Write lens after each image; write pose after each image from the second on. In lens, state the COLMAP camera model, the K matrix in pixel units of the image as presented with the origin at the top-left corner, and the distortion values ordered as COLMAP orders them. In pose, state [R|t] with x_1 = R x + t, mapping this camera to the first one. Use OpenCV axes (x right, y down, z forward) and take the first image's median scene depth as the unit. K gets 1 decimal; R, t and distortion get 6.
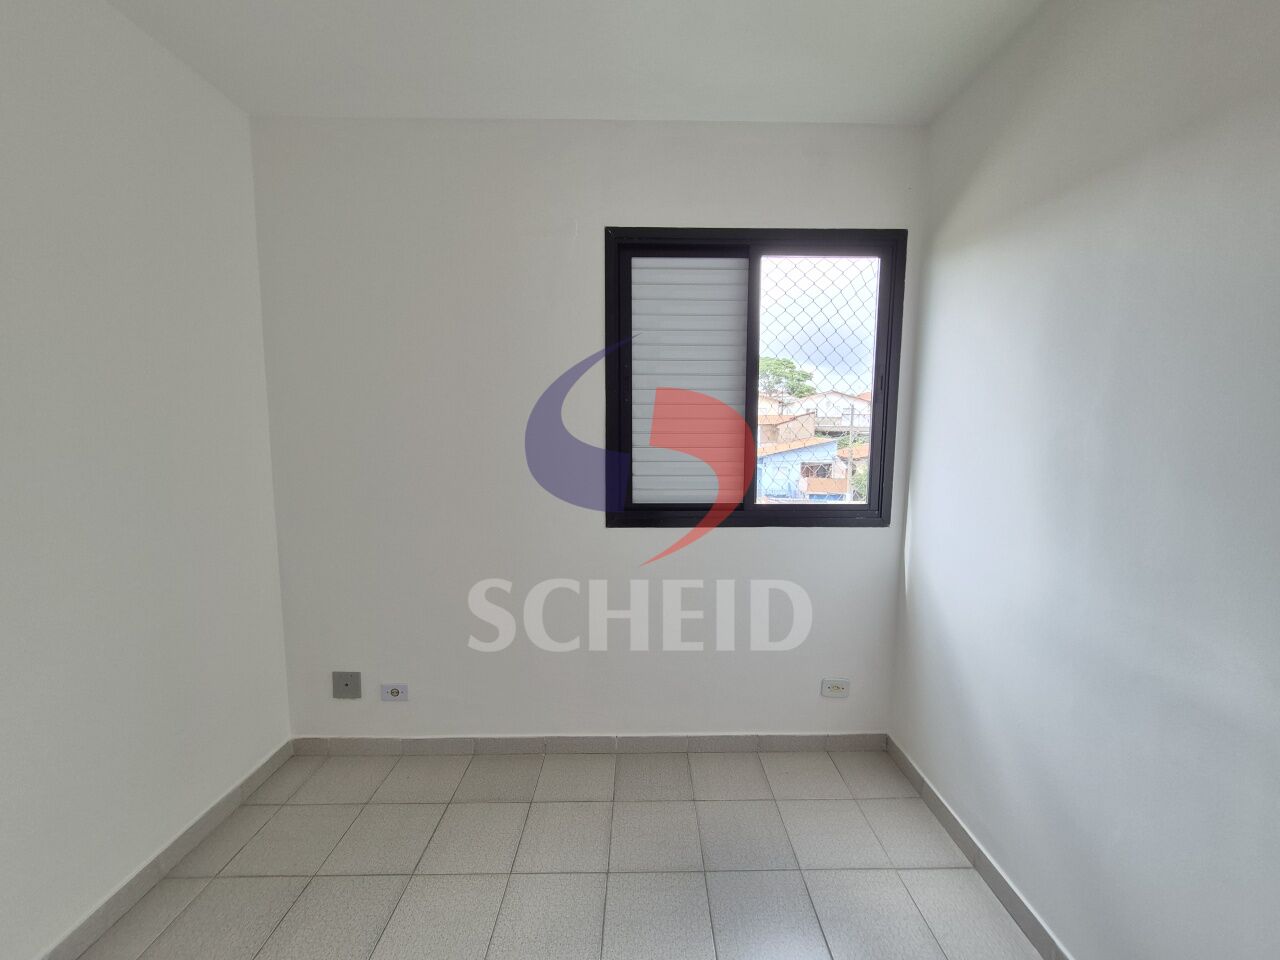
lens RADIAL K [[512.9, 0, 649.6], [0, 512.9, 477.7], [0, 0, 1]] dist [-0.001085, -0.000426]
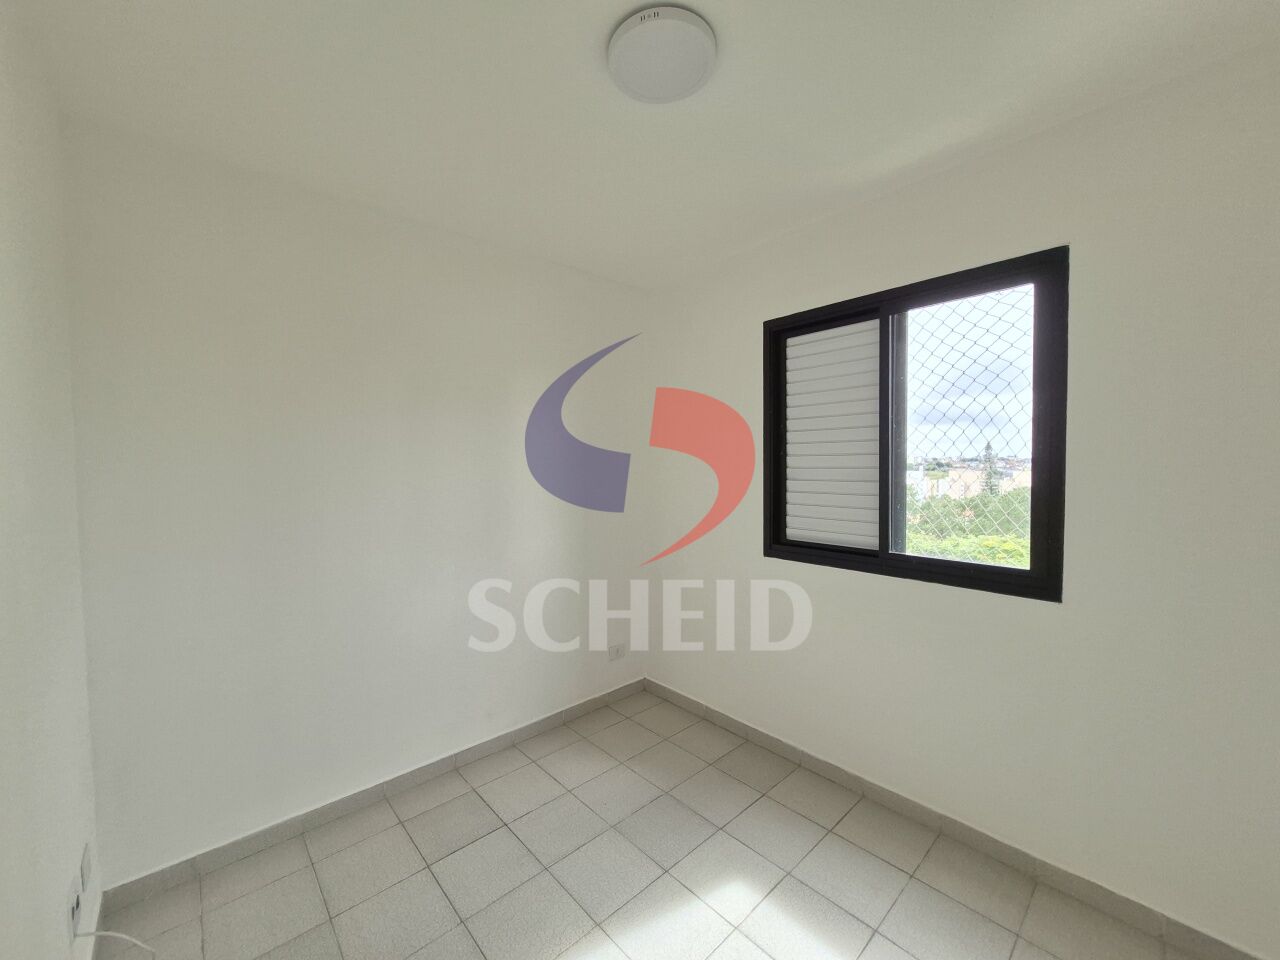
lens RADIAL K [[497.3, 0, 651.3], [0, 497.3, 476.8], [0, 0, 1]] dist [-0.001765, -0.000733]
pose [[0.655744, 0.014602, -0.754842, 0.644161], [-0.083458, 0.995087, -0.053252, -0.005716], [0.750356, 0.097917, 0.653741, -0.000584]]
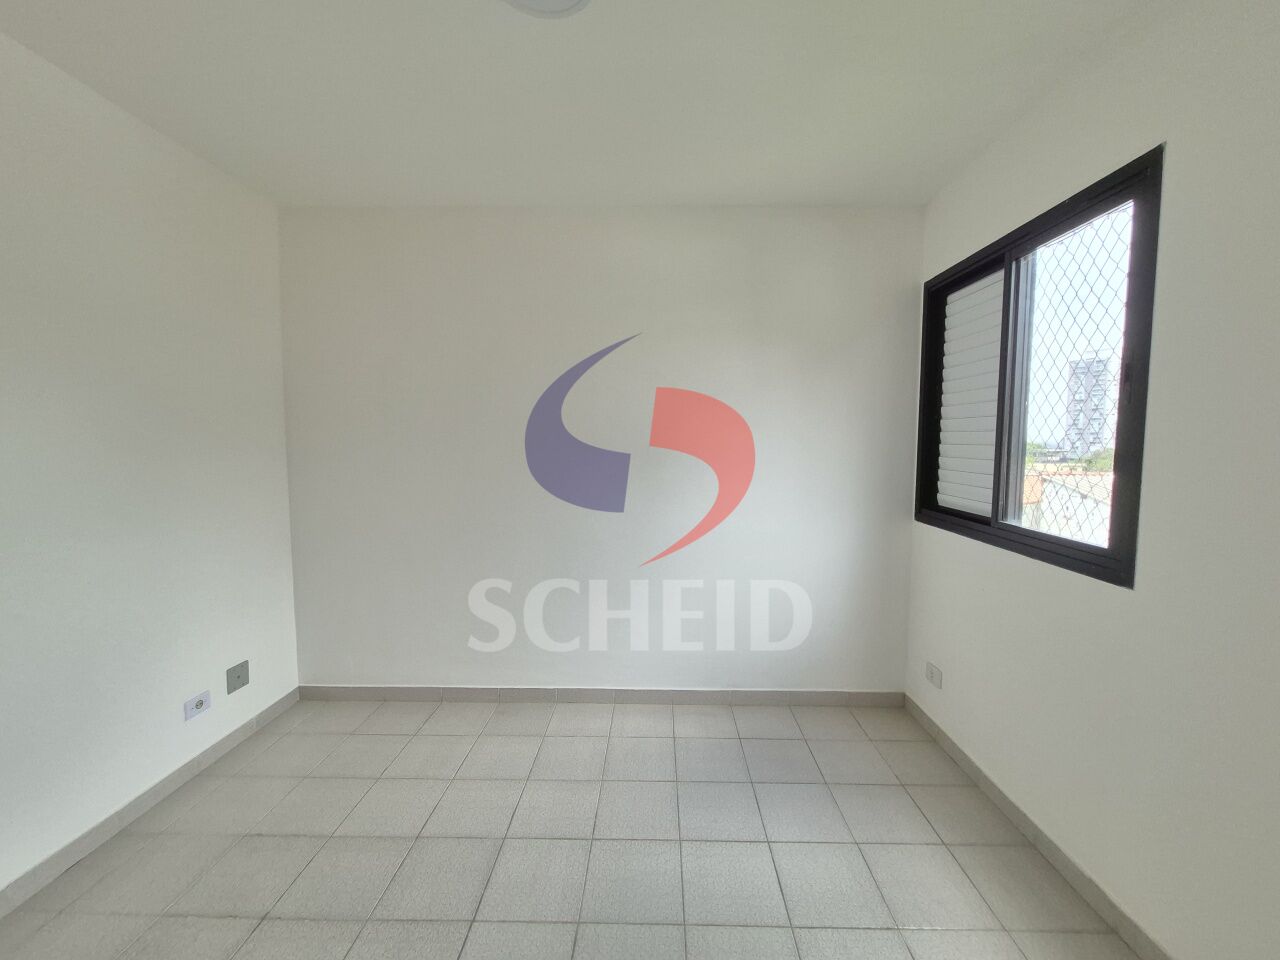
lens RADIAL K [[512.9, 0, 649.6], [0, 512.9, 477.7], [0, 0, 1]] dist [-0.001085, -0.000426]
pose [[-0.046798, 0.076992, -0.995933, 1.176928], [-0.132642, 0.987717, 0.082589, -0.019398], [0.990059, 0.135968, -0.036011, 0.404690]]
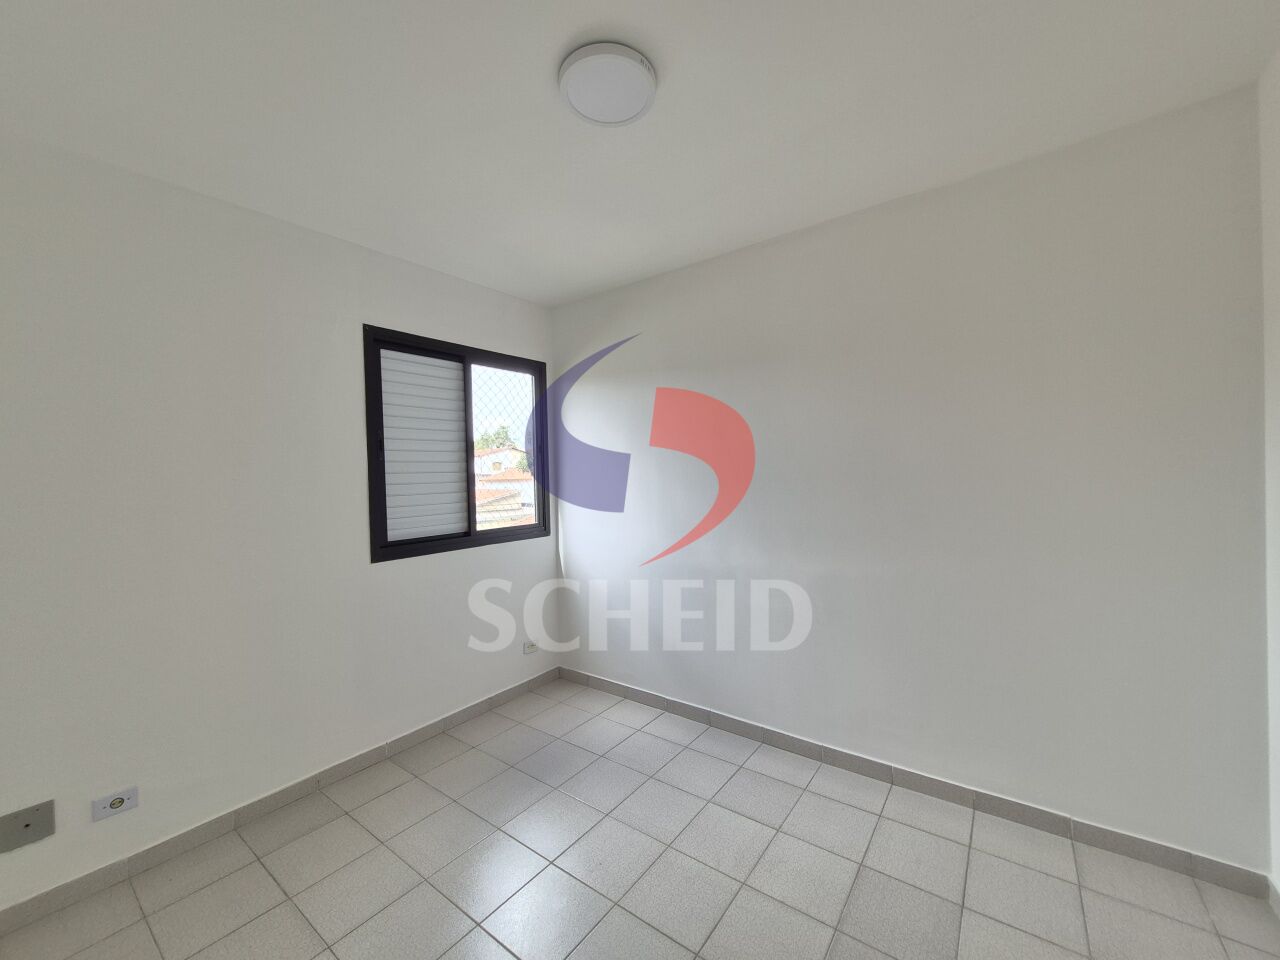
lens RADIAL K [[497.3, 0, 651.3], [0, 497.3, 476.8], [0, 0, 1]] dist [-0.001765, -0.000733]
pose [[0.608674, -0.025897, 0.792998, -0.606025], [0.116968, 0.991476, -0.057401, 0.039970], [-0.784751, 0.127694, 0.606515, -0.248230]]
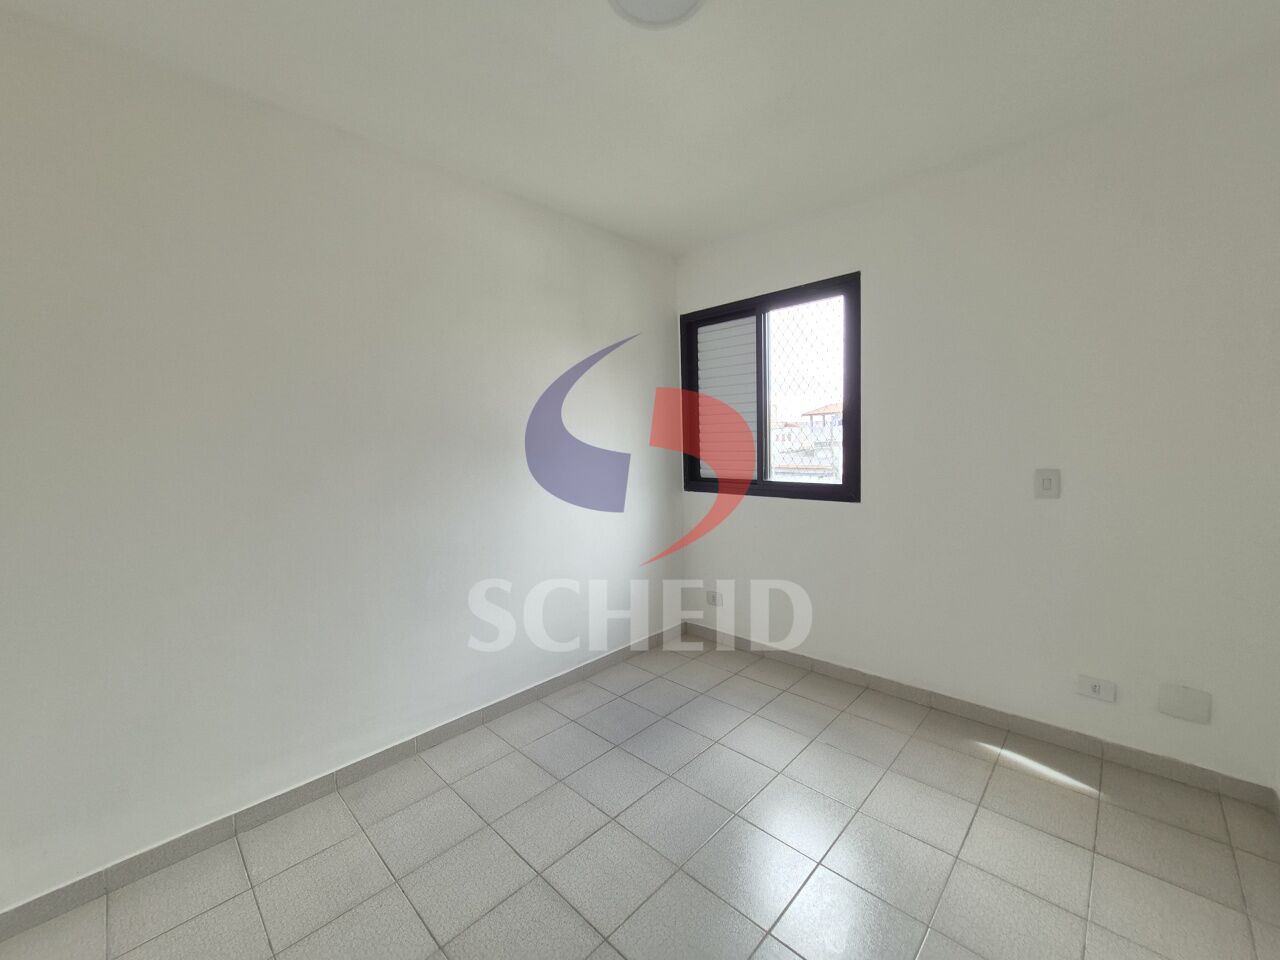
lens RADIAL K [[512.9, 0, 649.6], [0, 512.9, 477.7], [0, 0, 1]] dist [-0.001085, -0.000426]
pose [[0.706755, 0.031928, -0.706738, 1.013862], [-0.068994, 0.997330, -0.023940, 0.102490], [0.704086, 0.065680, 0.707071, -0.245939]]
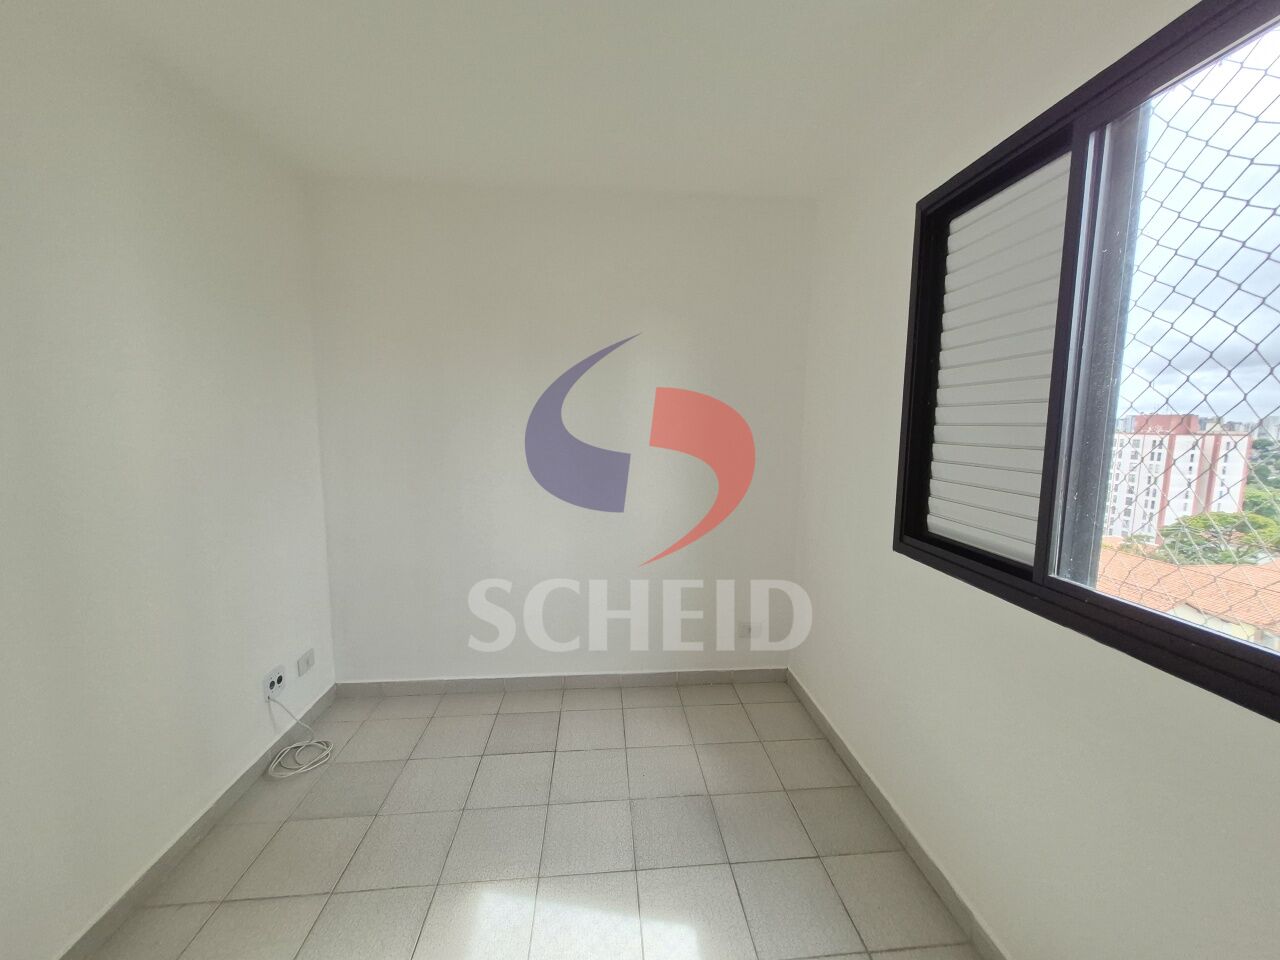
lens RADIAL K [[496.3, 0, 659.3], [0, 496.3, 483.3], [0, 0, 1]] dist [0.000630, -0.000017]
pose [[0.077437, 0.113157, -0.990555, 0.715086], [-0.141068, 0.984786, 0.101470, -0.043615], [0.986967, 0.131878, 0.092222, 0.522247]]
